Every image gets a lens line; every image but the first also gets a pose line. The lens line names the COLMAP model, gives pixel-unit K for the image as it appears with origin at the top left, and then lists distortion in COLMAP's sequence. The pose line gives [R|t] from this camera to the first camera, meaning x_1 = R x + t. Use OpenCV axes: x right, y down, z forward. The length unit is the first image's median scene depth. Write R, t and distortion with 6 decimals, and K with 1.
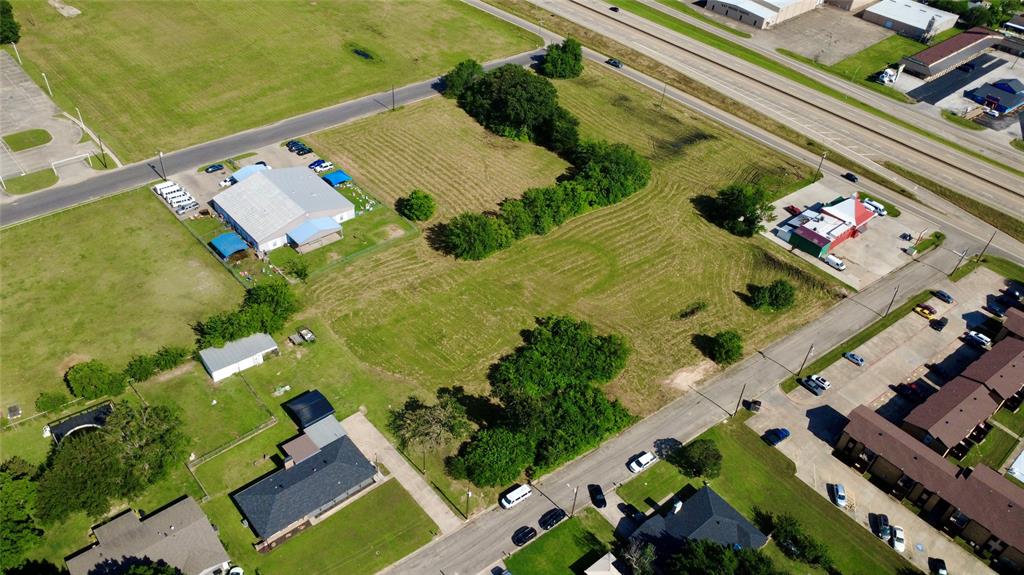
lens RADIAL K [[747.6, 0, 512.0], [0, 747.6, 287.5], [0, 0, 1]] dist [0.002810, -0.010546]
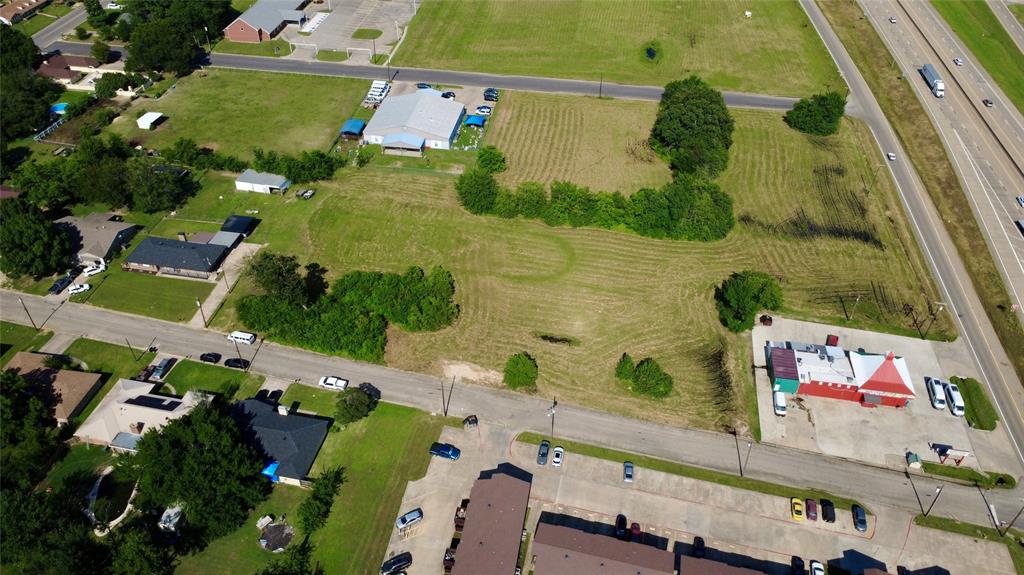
lens RADIAL K [[747.6, 0, 512.0], [0, 747.6, 287.5], [0, 0, 1]] dist [0.002810, -0.010546]
pose [[0.625949, 0.439217, -0.644419, 0.671026], [-0.466220, 0.873156, 0.142260, -0.112856], [0.625161, 0.211394, 0.751323, 0.217334]]
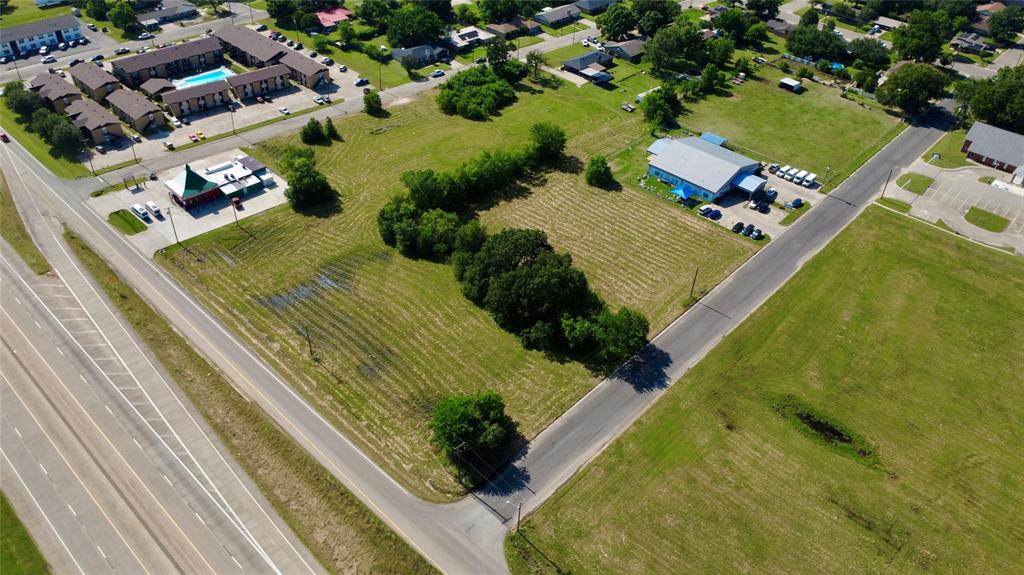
lens RADIAL K [[747.6, 0, 512.0], [0, 747.6, 287.5], [0, 0, 1]] dist [0.002810, -0.010546]
pose [[-0.989633, -0.045296, -0.136288, 0.154153], [-0.142713, 0.203763, 0.968563, -1.140688], [-0.016102, 0.977972, -0.208115, 1.371484]]
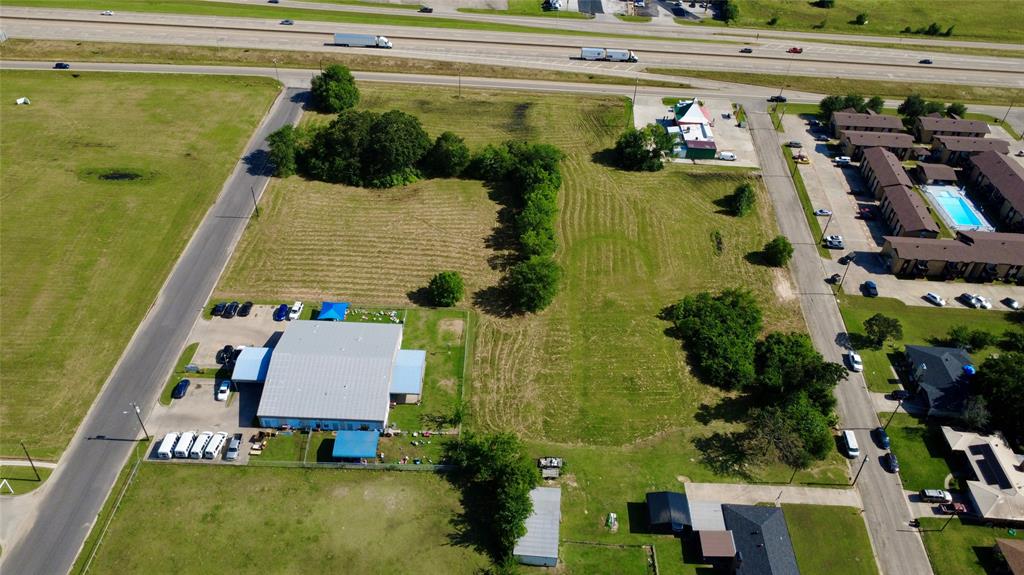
lens RADIAL K [[747.6, 0, 512.0], [0, 747.6, 287.5], [0, 0, 1]] dist [0.002810, -0.010546]
pose [[0.685638, -0.495875, 0.532925, -0.523196], [0.468641, 0.860889, 0.198106, -0.240204], [-0.557025, 0.113922, 0.822645, 0.220977]]
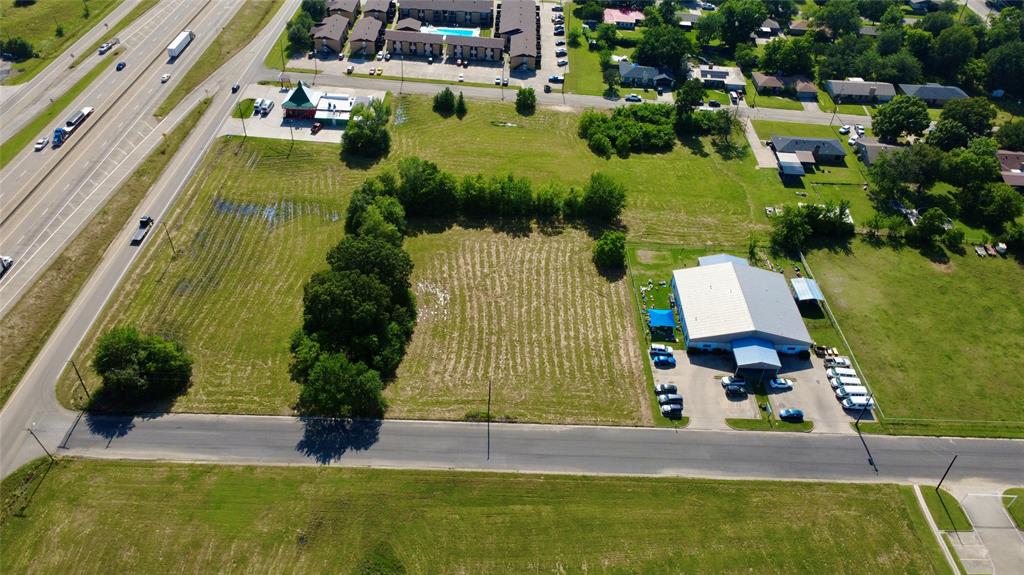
lens RADIAL K [[747.6, 0, 512.0], [0, 747.6, 287.5], [0, 0, 1]] dist [0.002810, -0.010546]
pose [[-0.726216, -0.518465, 0.451447, -0.472091], [0.359810, 0.272905, 0.892222, -0.960418], [-0.585788, 0.810381, -0.011639, 1.083874]]
